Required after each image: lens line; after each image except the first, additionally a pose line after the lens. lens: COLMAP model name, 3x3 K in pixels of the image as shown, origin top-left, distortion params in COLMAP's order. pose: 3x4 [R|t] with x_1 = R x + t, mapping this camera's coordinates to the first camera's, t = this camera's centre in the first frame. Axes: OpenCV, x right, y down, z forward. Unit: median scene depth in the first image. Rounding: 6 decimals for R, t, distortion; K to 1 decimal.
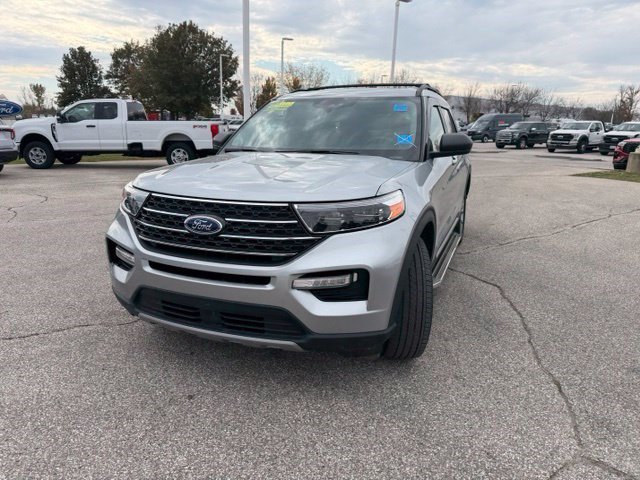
lens RADIAL K [[455.1, 0, 319.6], [0, 455.1, 238.1], [0, 0, 1]] dist [0.026242, -0.033779]
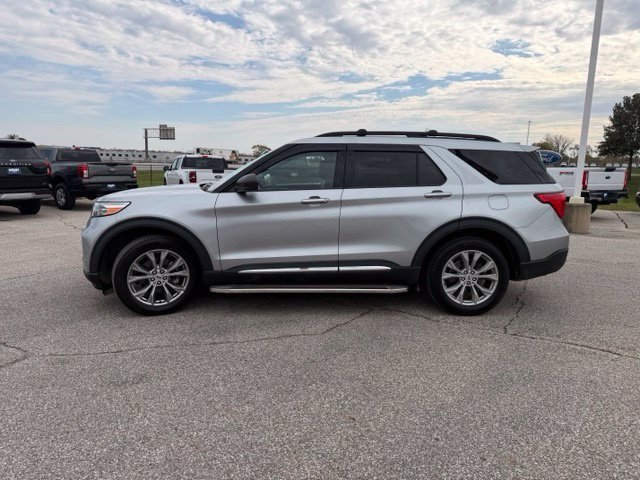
lens RADIAL K [[455.1, 0, 316.4], [0, 455.1, 238.0], [0, 0, 1]] dist [0.026242, -0.033779]
pose [[0.423703, 0.135705, -0.895578, 0.371941], [-0.227377, 0.972991, 0.039862, -0.037614], [0.876799, 0.186744, 0.443115, 0.164786]]
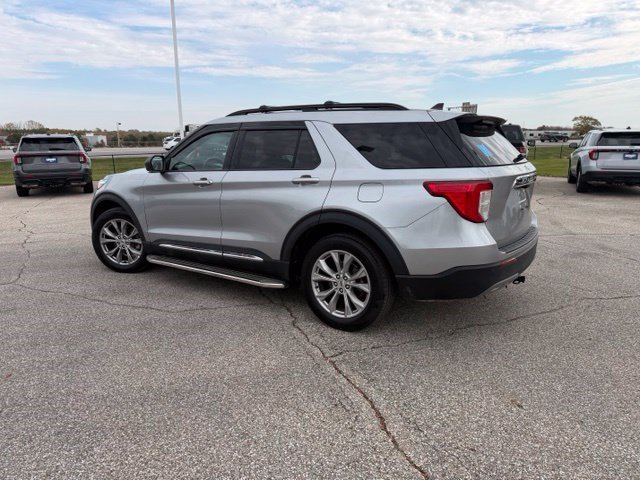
lens RADIAL K [[455.1, 0, 315.6], [0, 455.1, 240.2], [0, 0, 1]] dist [0.026242, -0.033779]
pose [[-0.223397, 0.192455, -0.955539, 0.379634], [-0.227728, 0.942878, 0.243146, -0.106906], [0.947752, 0.271921, -0.166809, 0.435671]]
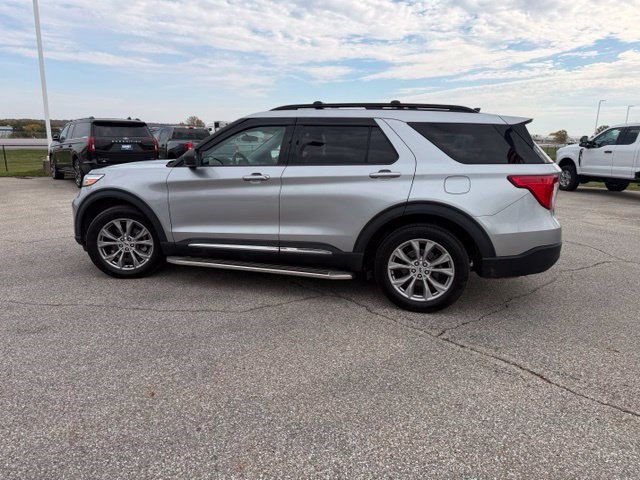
lens RADIAL K [[455.1, 0, 316.0], [0, 455.1, 241.8], [0, 0, 1]] dist [0.026242, -0.033779]
pose [[0.107478, 0.202462, -0.973374, 0.398885], [-0.253620, 0.952237, 0.170061, -0.071164], [0.961314, 0.228589, 0.153692, 0.299801]]
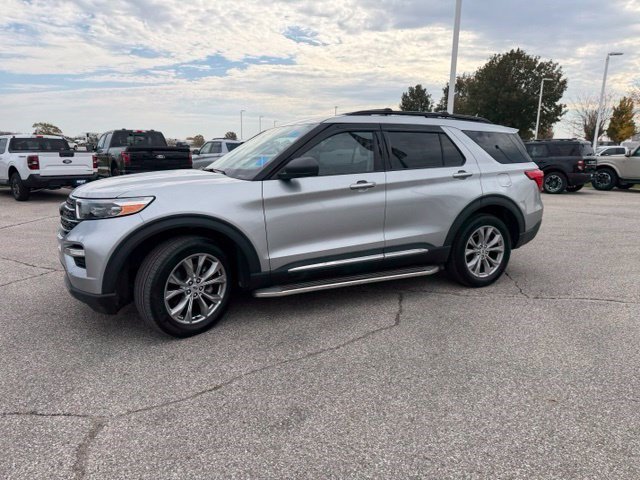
lens RADIAL K [[455.1, 0, 316.7], [0, 455.1, 239.2], [0, 0, 1]] dist [0.026242, -0.033779]
pose [[0.753897, 0.119646, -0.646006, 0.257421], [-0.156459, 0.987684, 0.000338, -0.011148], [0.638091, 0.100819, 0.763332, 0.059762]]
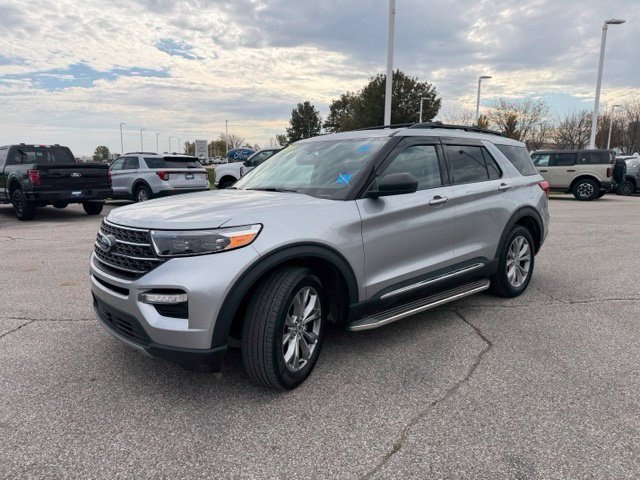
lens RADIAL K [[455.1, 0, 317.2], [0, 455.1, 236.8], [0, 0, 1]] dist [0.026242, -0.033779]
pose [[0.895095, 0.053159, -0.442696, 0.145196], [-0.091566, 0.993621, -0.065827, -0.003199], [0.436373, 0.099457, 0.894252, 0.018714]]
